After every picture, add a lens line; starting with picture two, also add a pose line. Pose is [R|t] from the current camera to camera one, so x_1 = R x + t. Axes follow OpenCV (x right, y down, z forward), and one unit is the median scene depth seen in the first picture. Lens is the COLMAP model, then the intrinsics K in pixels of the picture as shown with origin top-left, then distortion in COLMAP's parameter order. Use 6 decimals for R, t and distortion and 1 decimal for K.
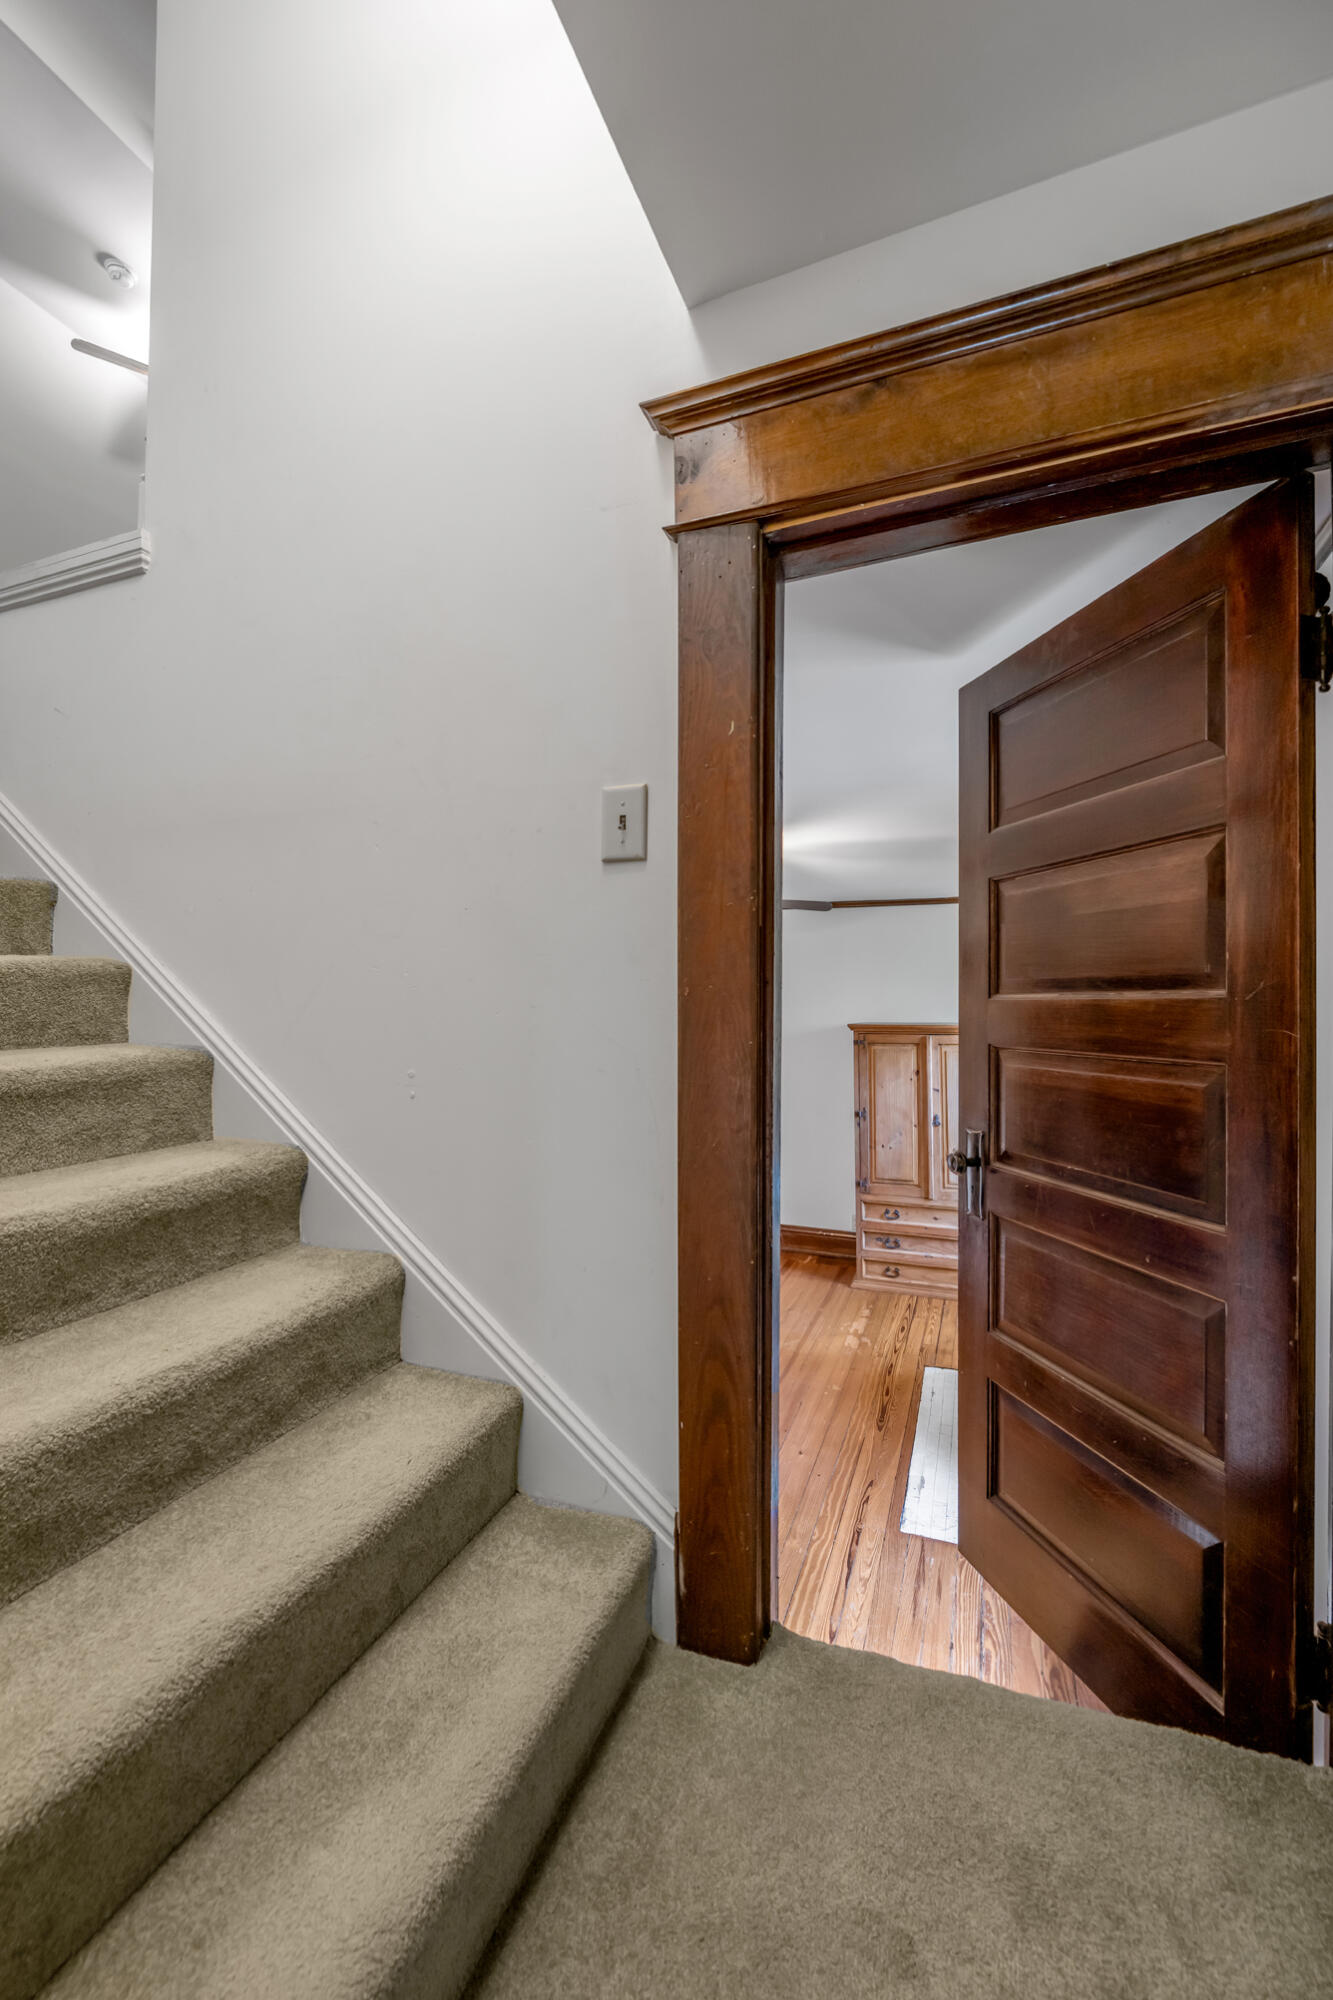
lens RADIAL K [[803.4, 0, 666.5], [0, 803.4, 1000.0], [0, 0, 1]] dist [-0.001381, -0.000078]
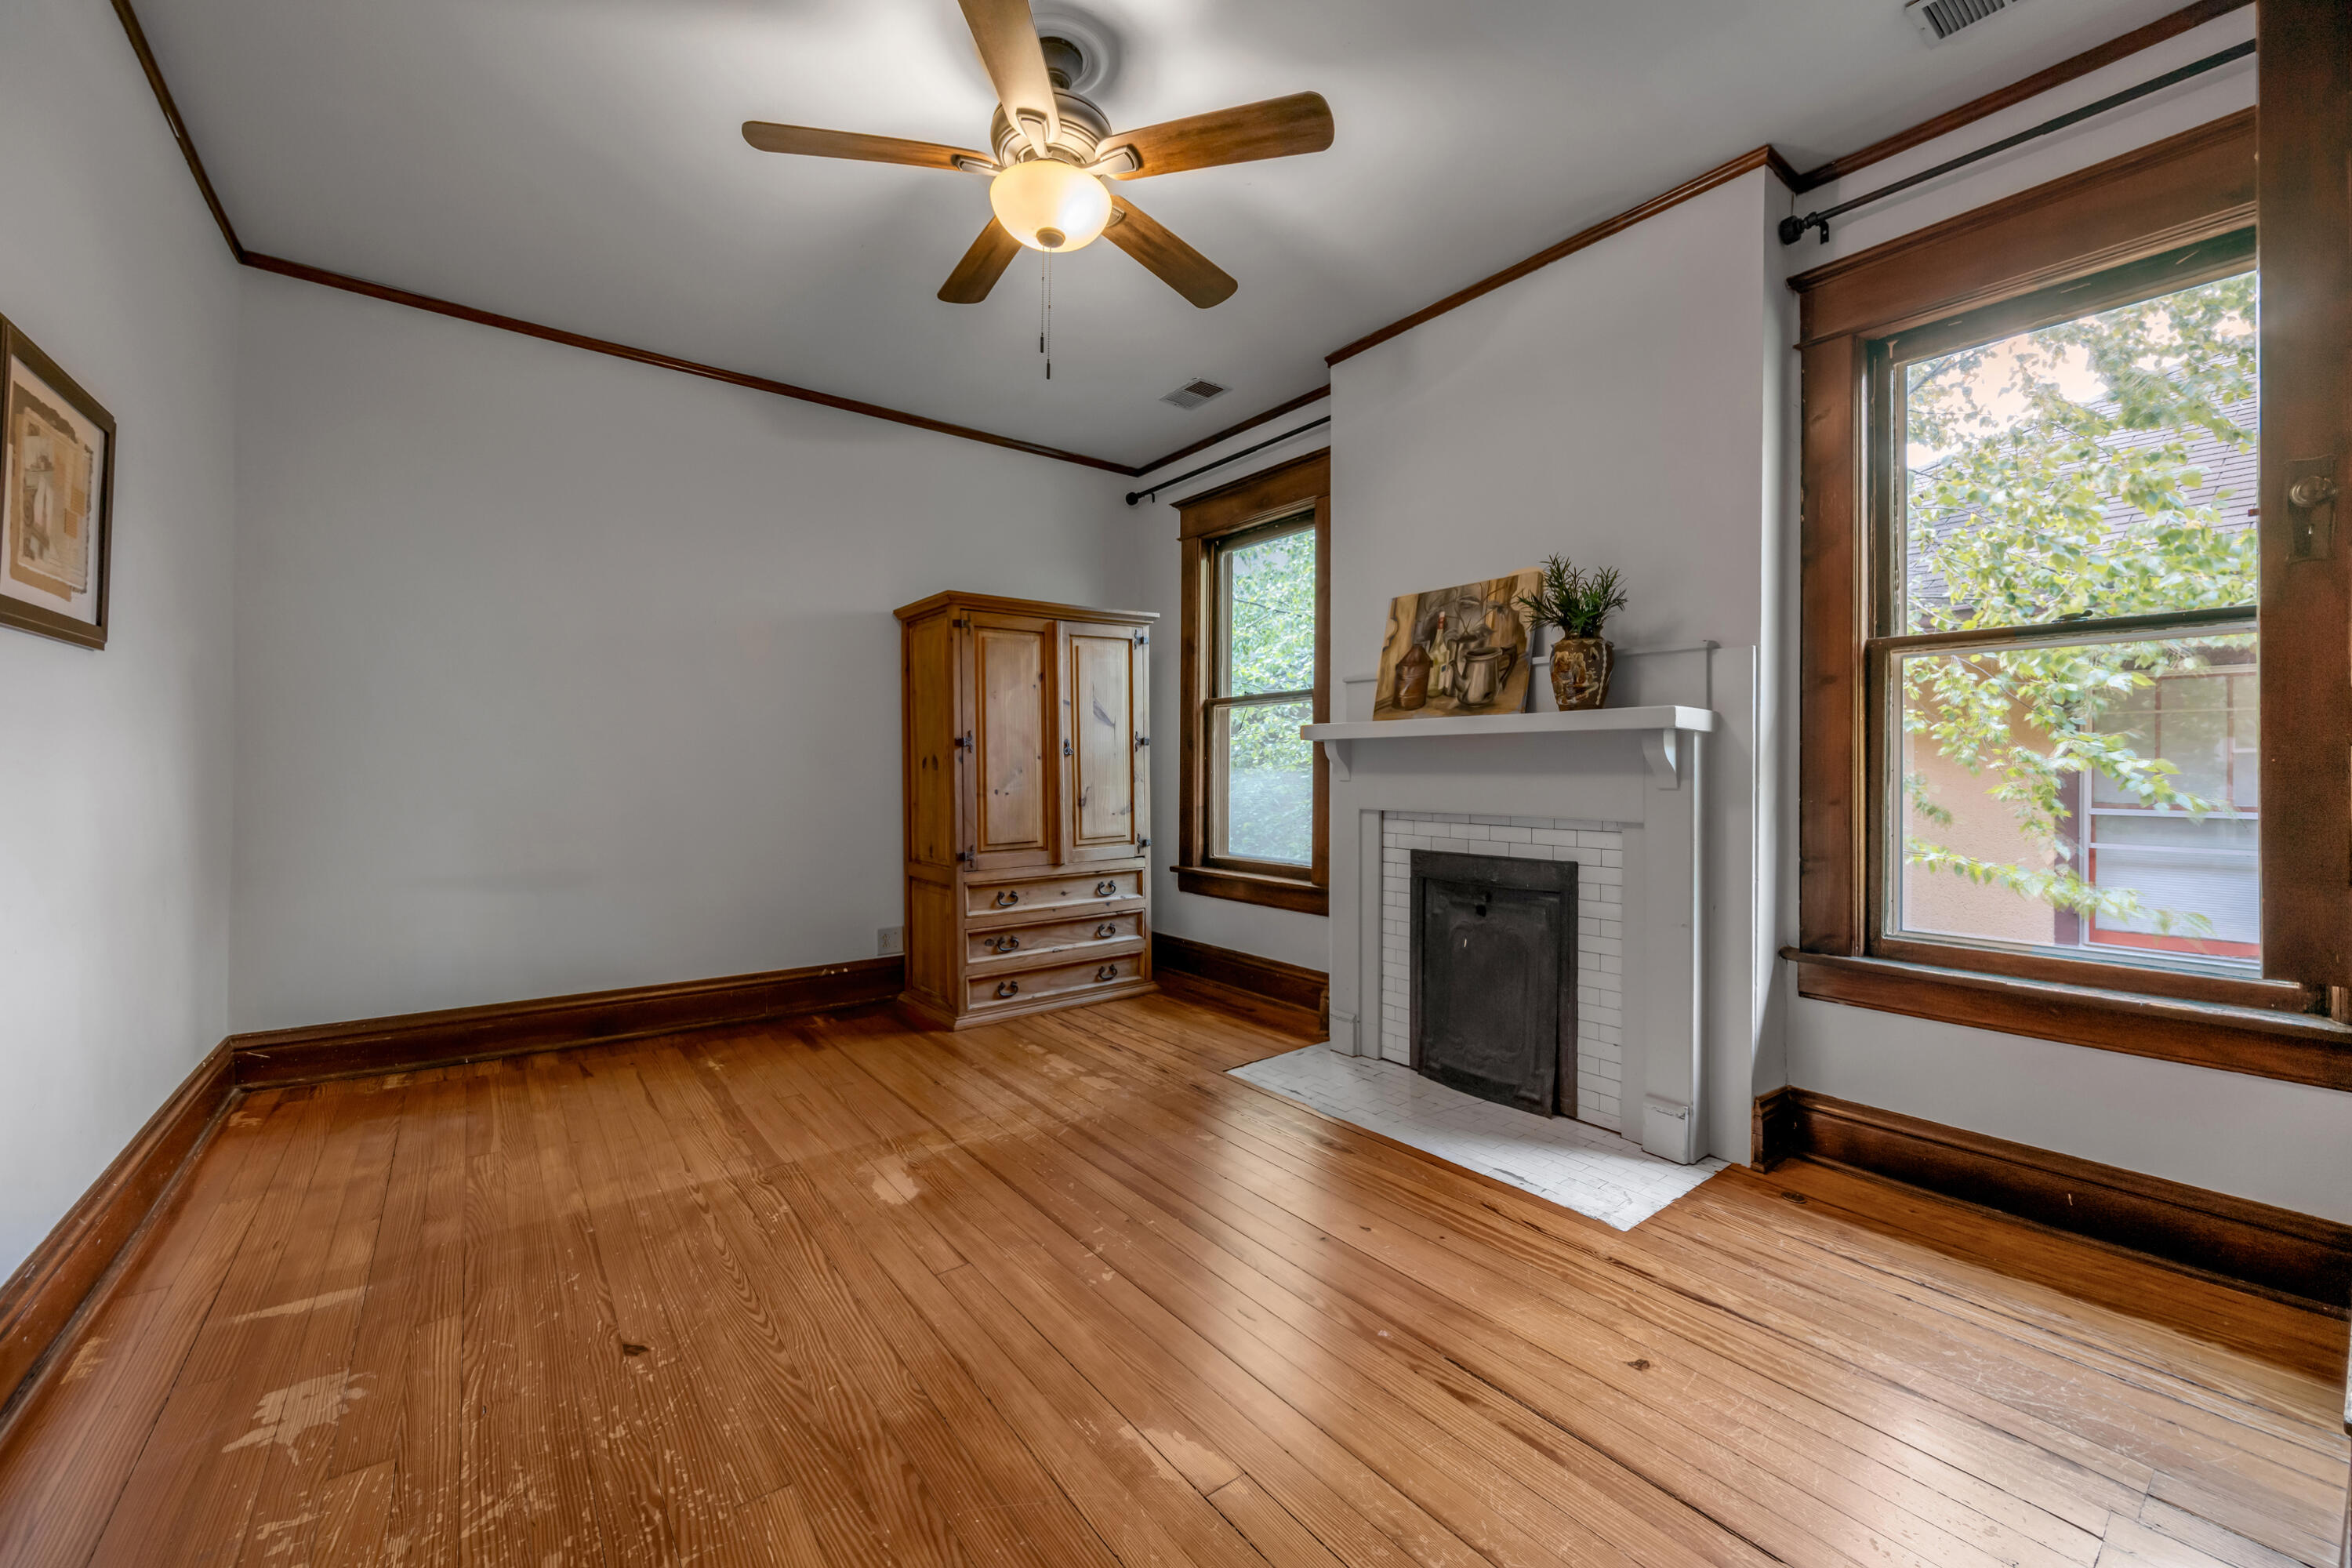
lens RADIAL K [[928.3, 0, 1190.7], [0, 928.3, 774.2], [0, 0, 1]] dist [-0.000723, 0.000110]
pose [[0.503330, -0.008766, 0.864050, -0.287542], [-0.005953, 0.999890, 0.013611, 0.161106], [-0.864074, -0.011995, 0.503222, 0.516966]]
